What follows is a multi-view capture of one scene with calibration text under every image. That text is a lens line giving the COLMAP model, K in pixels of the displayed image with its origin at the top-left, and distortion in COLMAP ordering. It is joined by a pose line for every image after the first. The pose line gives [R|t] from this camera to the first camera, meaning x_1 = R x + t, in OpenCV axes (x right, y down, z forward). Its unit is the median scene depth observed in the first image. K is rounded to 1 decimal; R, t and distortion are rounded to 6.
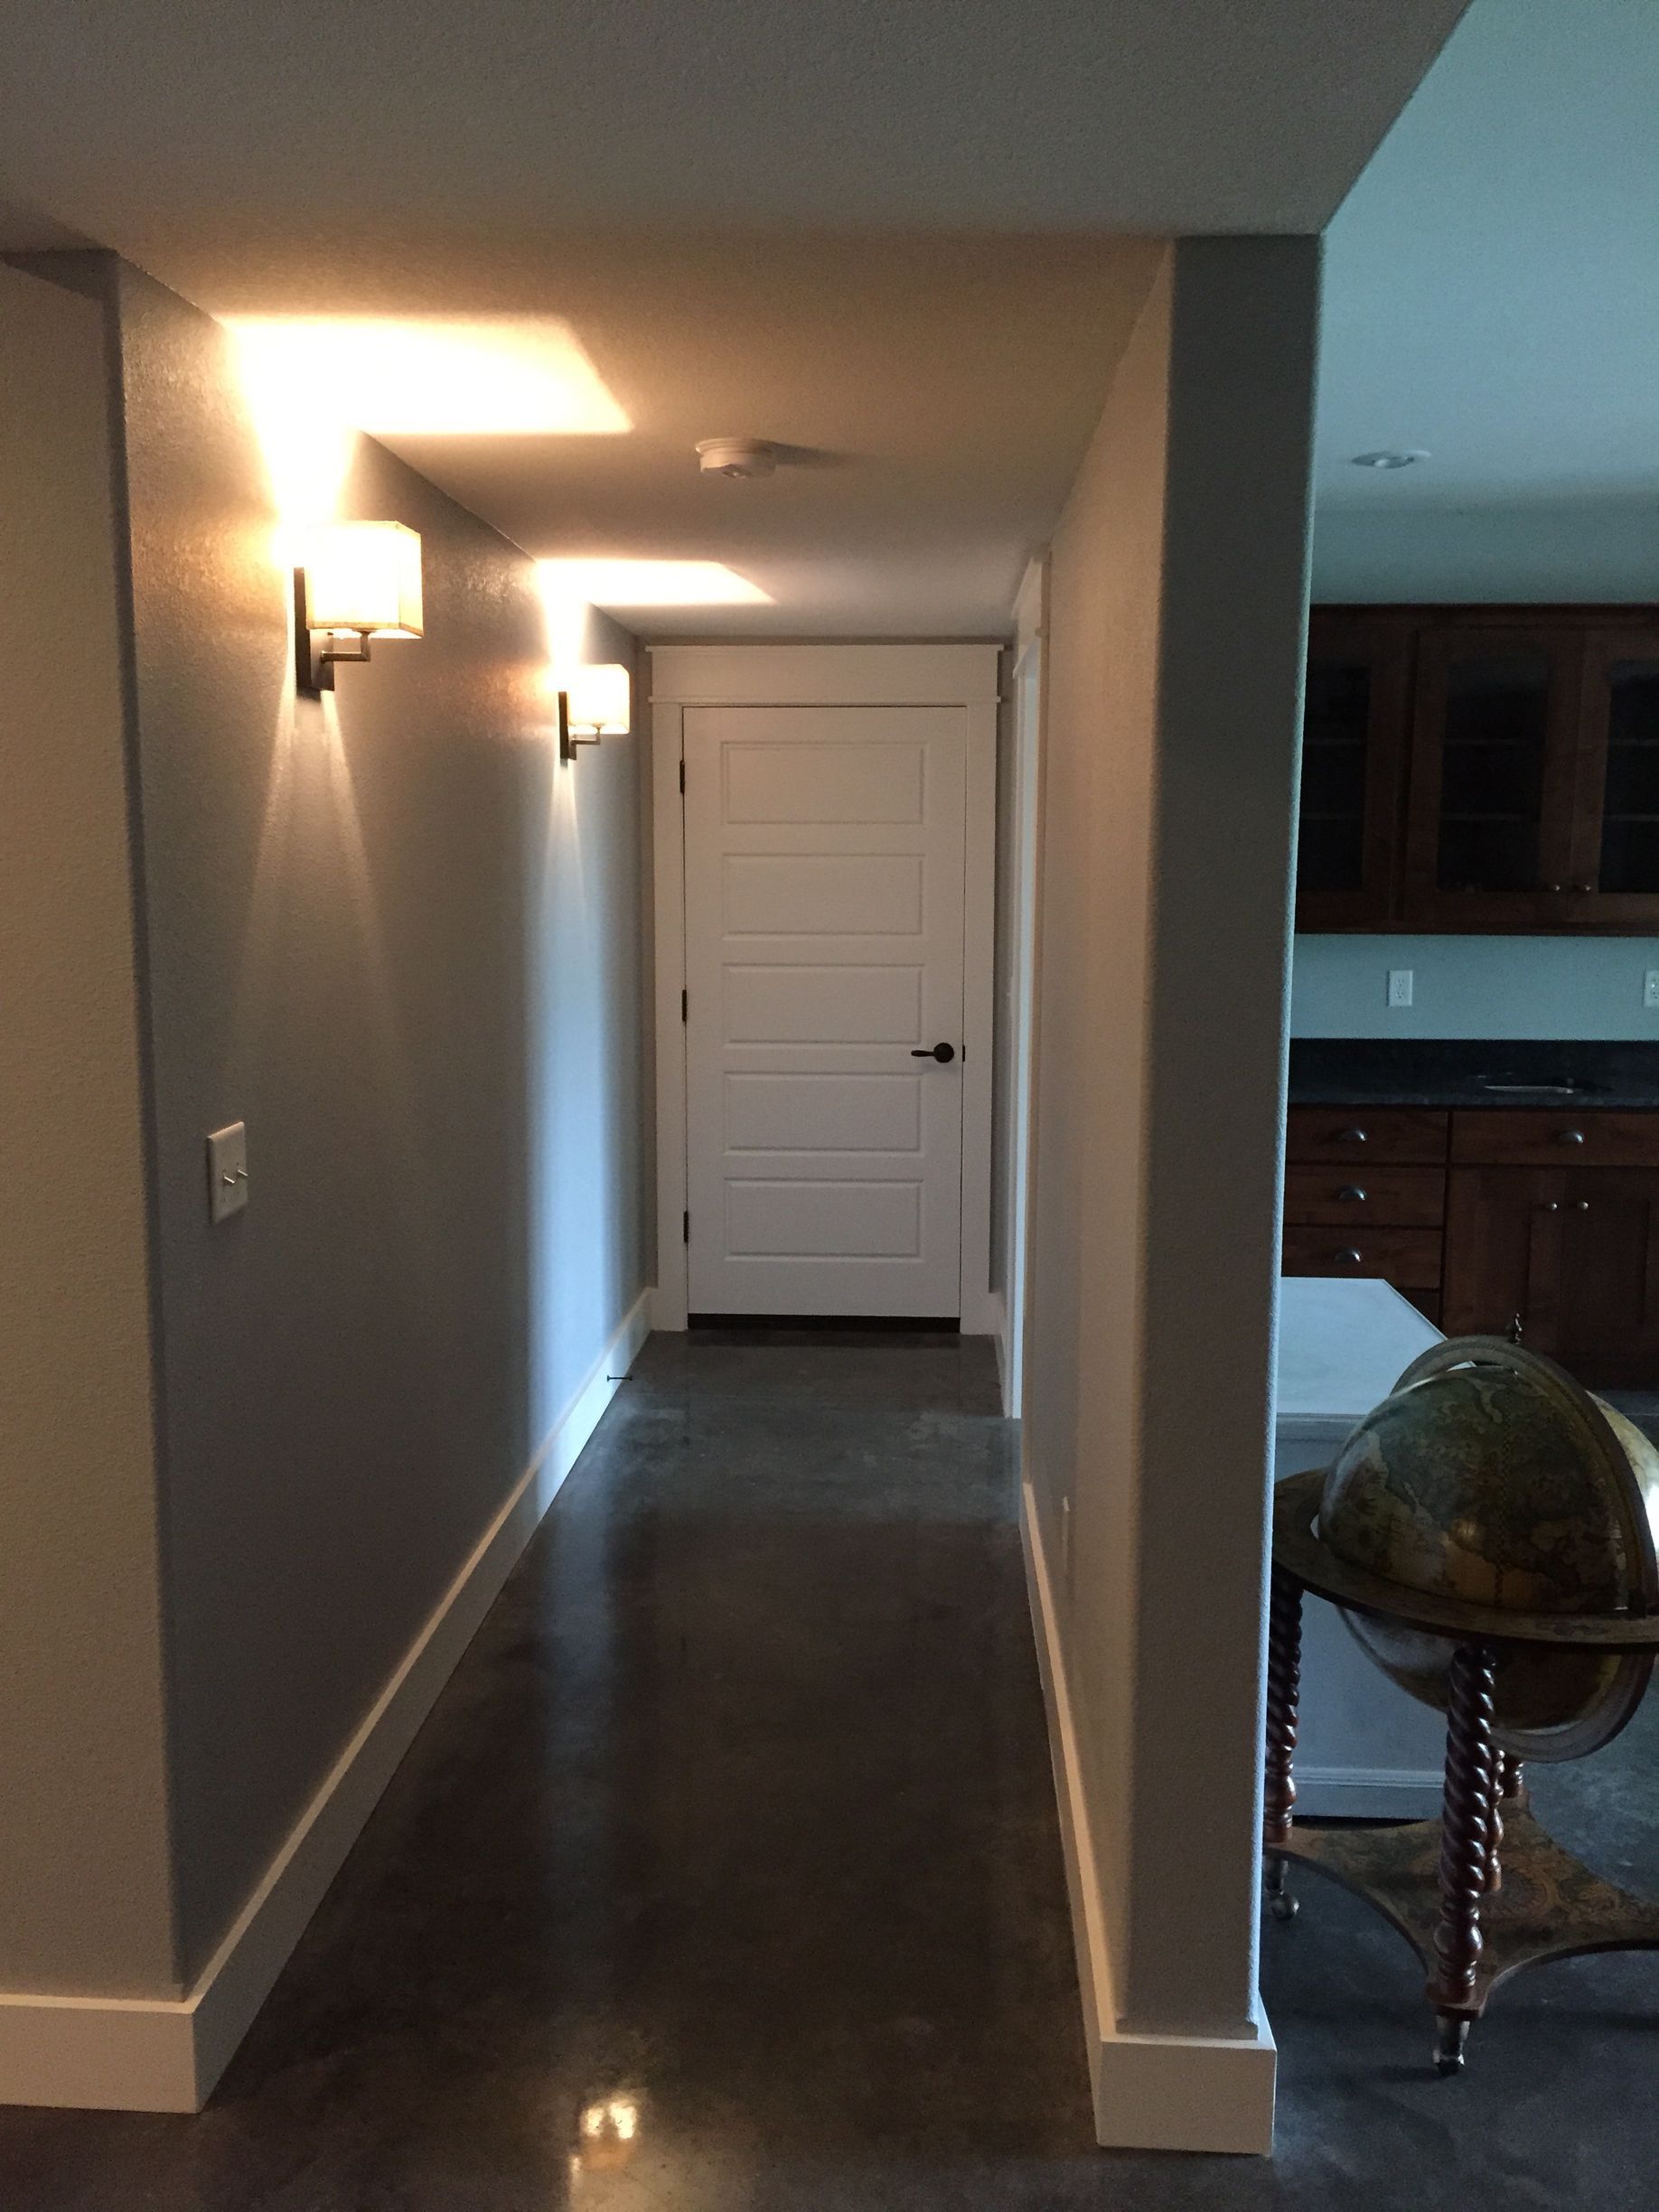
lens RADIAL K [[1901.5, 0, 829.5], [0, 1901.5, 1106.0], [0, 0, 1]] dist [0.070652, -0.003528]
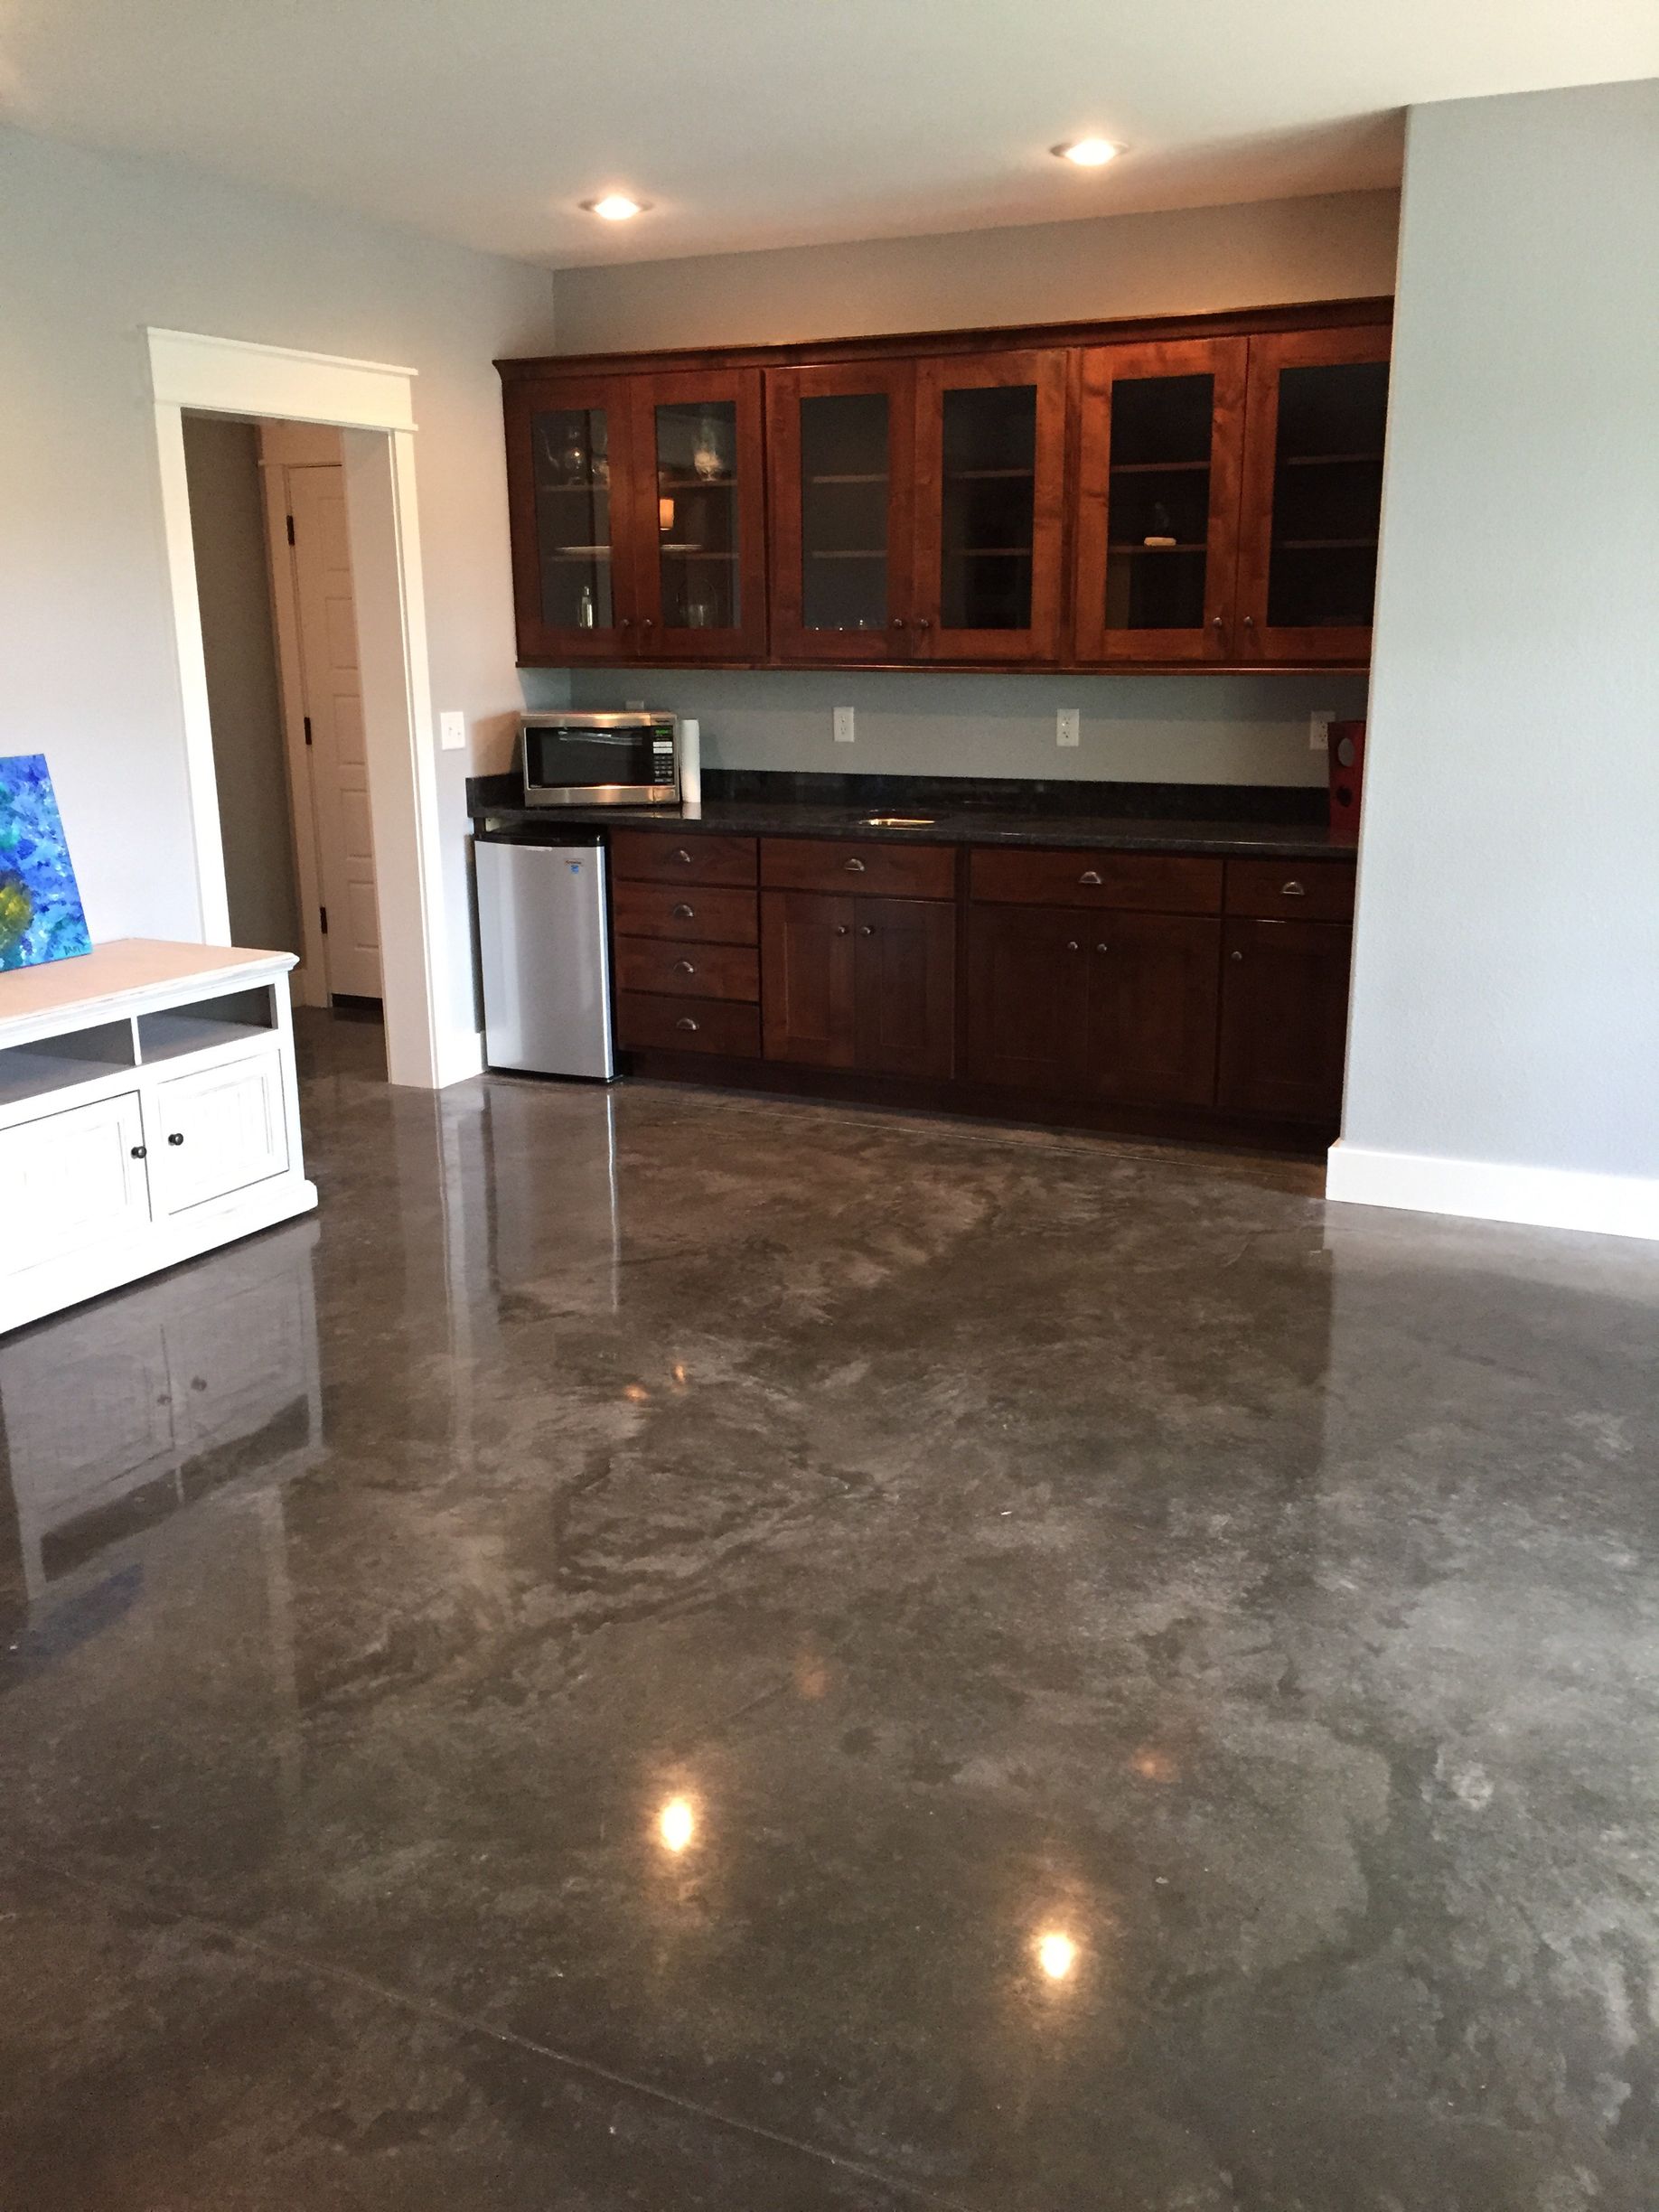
lens RADIAL K [[1901.5, 0, 829.5], [0, 1901.5, 1106.0], [0, 0, 1]] dist [0.070652, -0.003528]
pose [[0.916595, 0.086748, -0.390293, 0.783840], [-0.037568, 0.990546, 0.131936, 0.009425], [0.398048, -0.106269, 0.911189, 0.021850]]
